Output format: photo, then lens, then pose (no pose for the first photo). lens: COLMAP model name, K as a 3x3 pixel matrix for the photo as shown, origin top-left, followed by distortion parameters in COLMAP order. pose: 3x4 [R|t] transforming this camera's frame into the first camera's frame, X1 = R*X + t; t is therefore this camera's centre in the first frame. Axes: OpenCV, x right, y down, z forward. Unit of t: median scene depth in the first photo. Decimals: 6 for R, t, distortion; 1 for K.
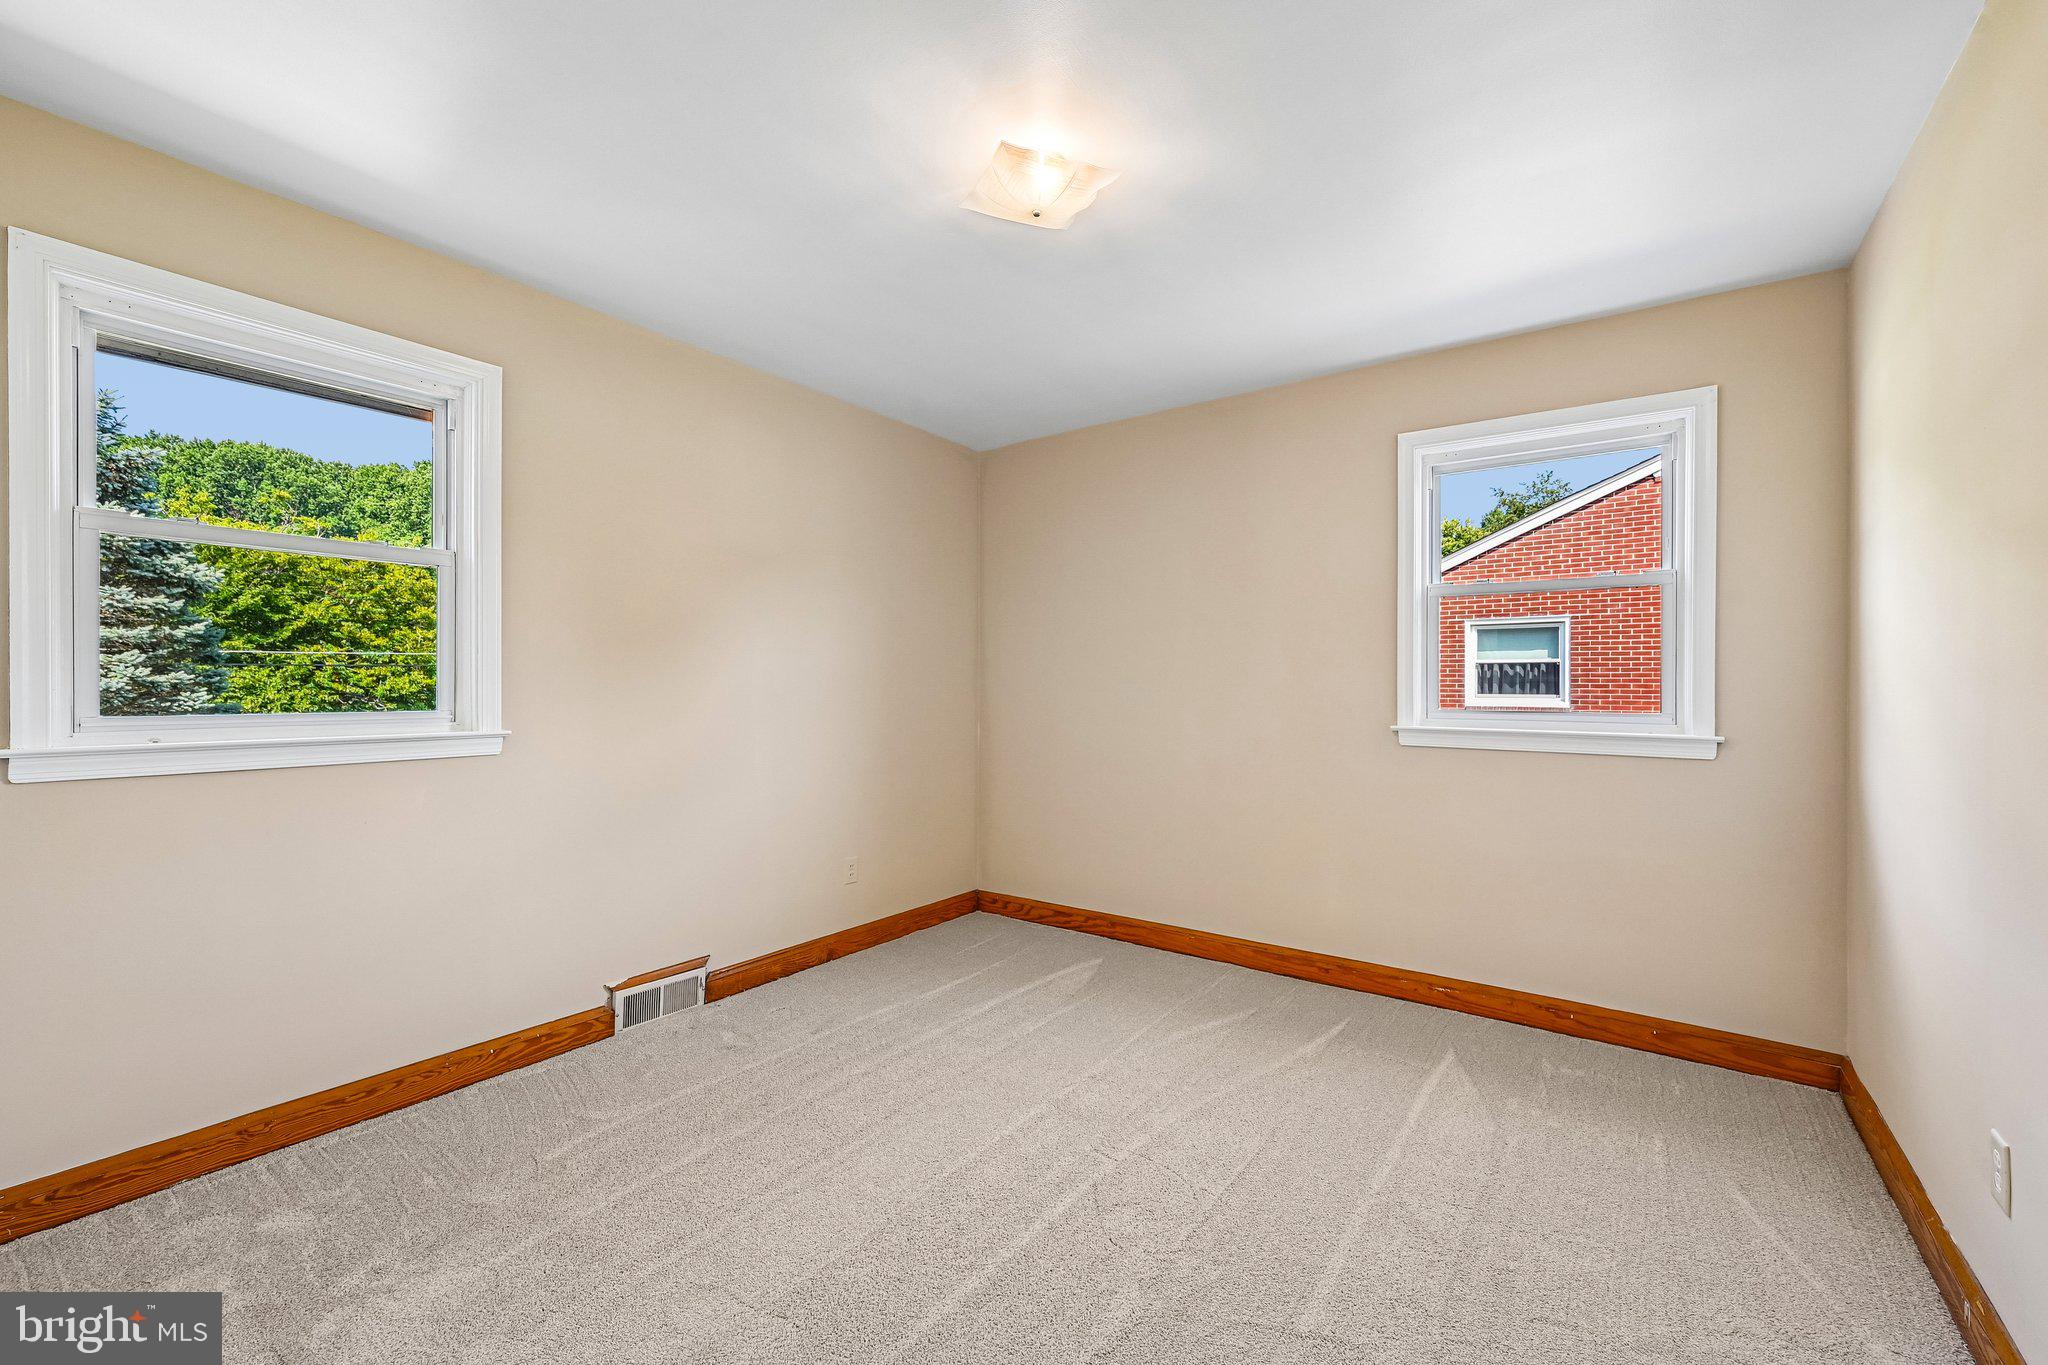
lens RADIAL K [[821.5, 0, 1017.5], [0, 821.5, 682.5], [0, 0, 1]] dist [-0.002825, 0.001072]
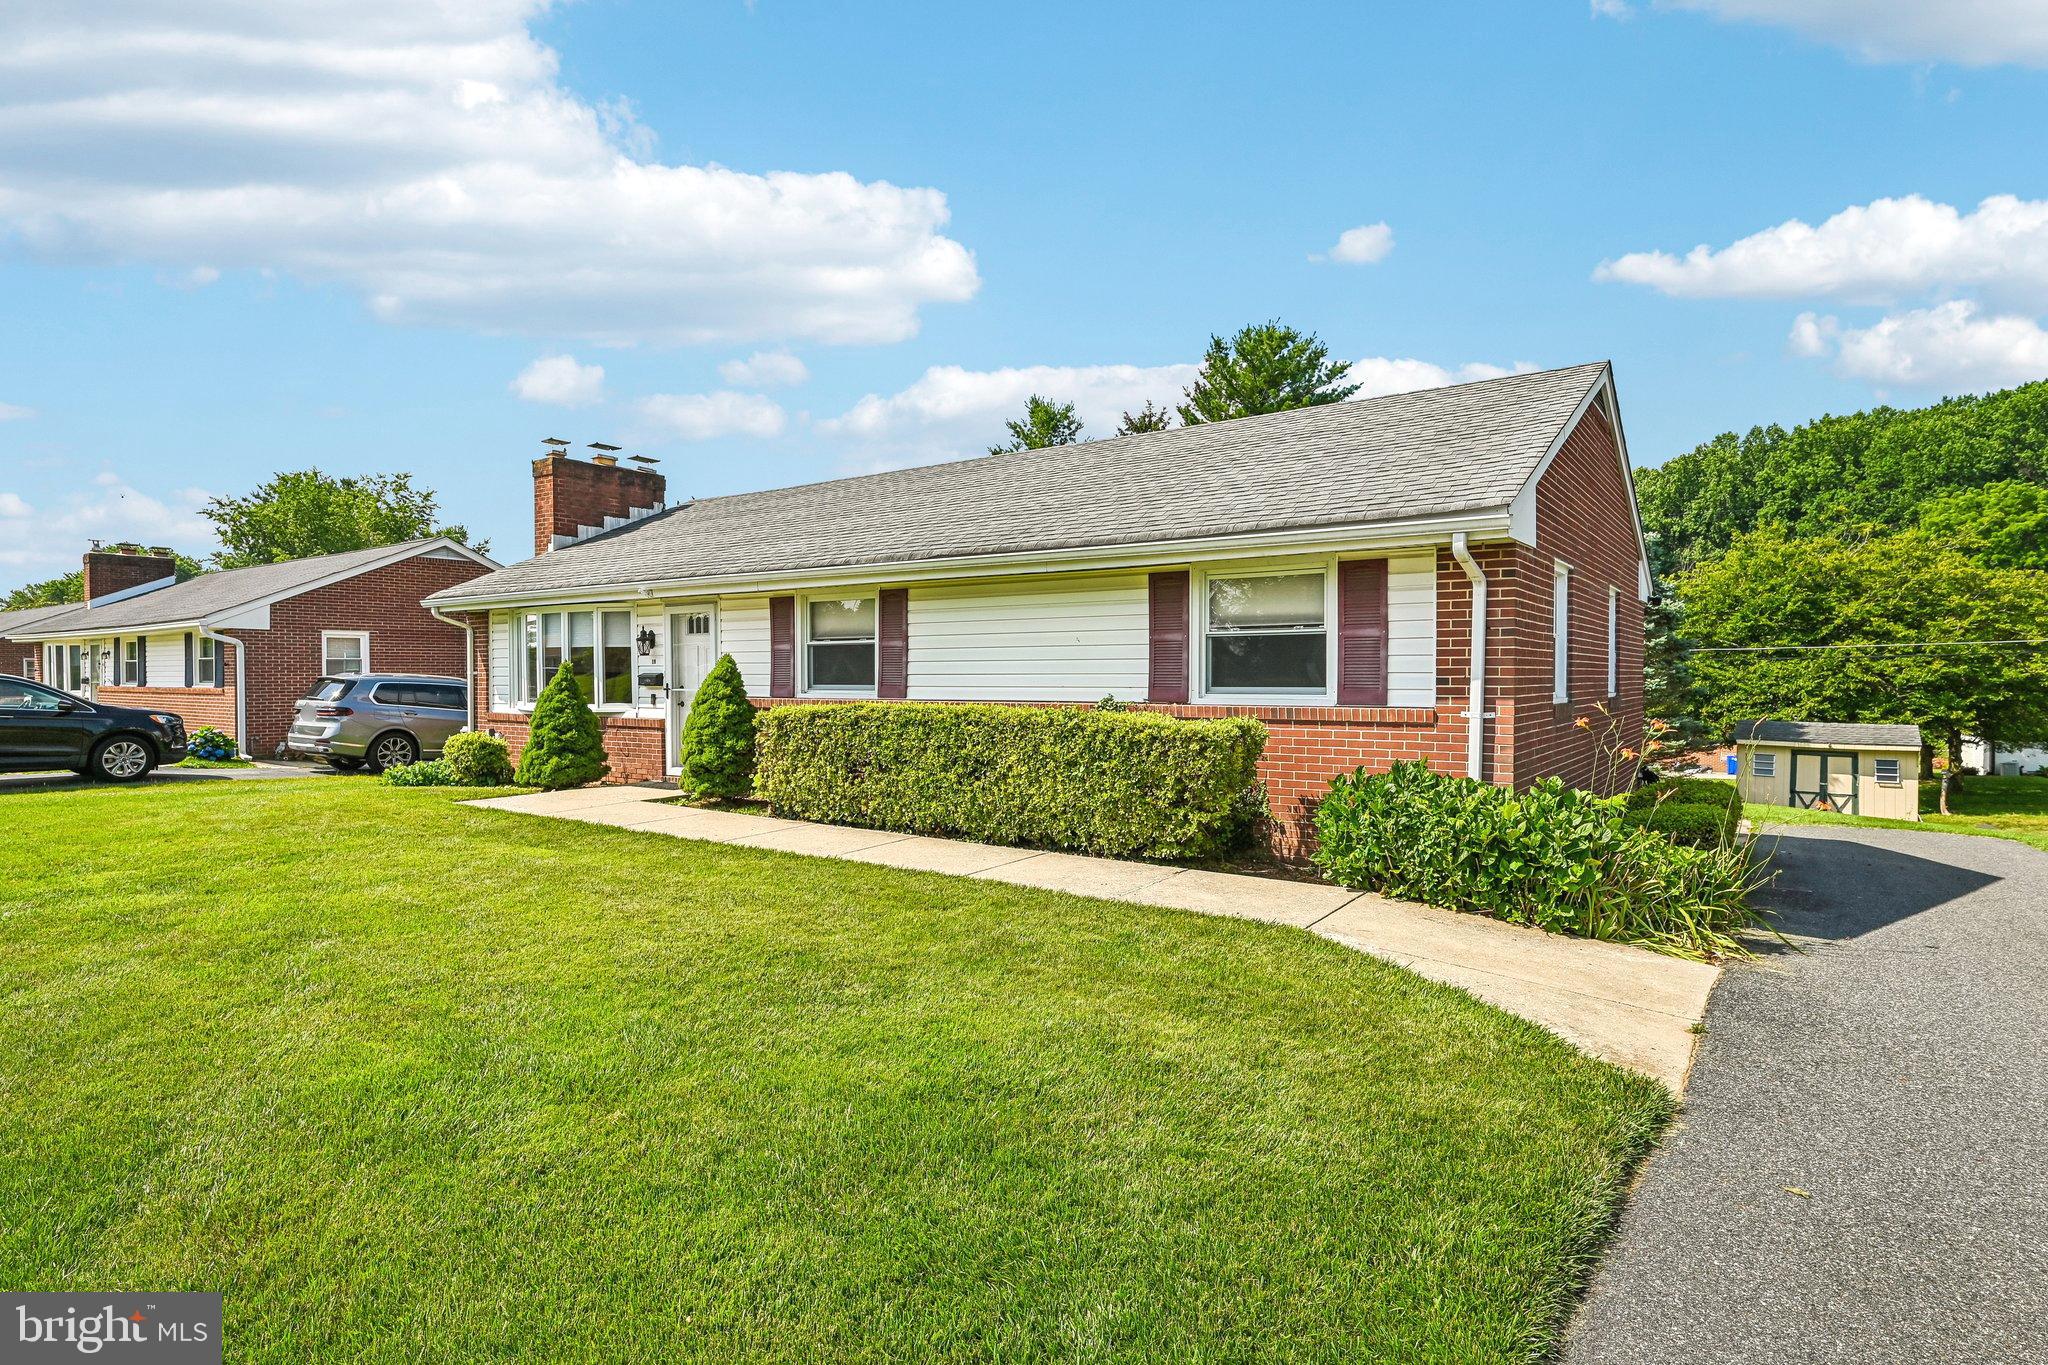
lens RADIAL K [[1069.5, 0, 1029.2], [0, 1069.5, 677.5], [0, 0, 1]] dist [0.000444, 0.000623]
pose [[0.007963, 0.001316, -0.999967, 0.594270], [0.004362, 0.999990, 0.001351, -0.000001], [0.999959, -0.004372, 0.007957, -0.146581]]
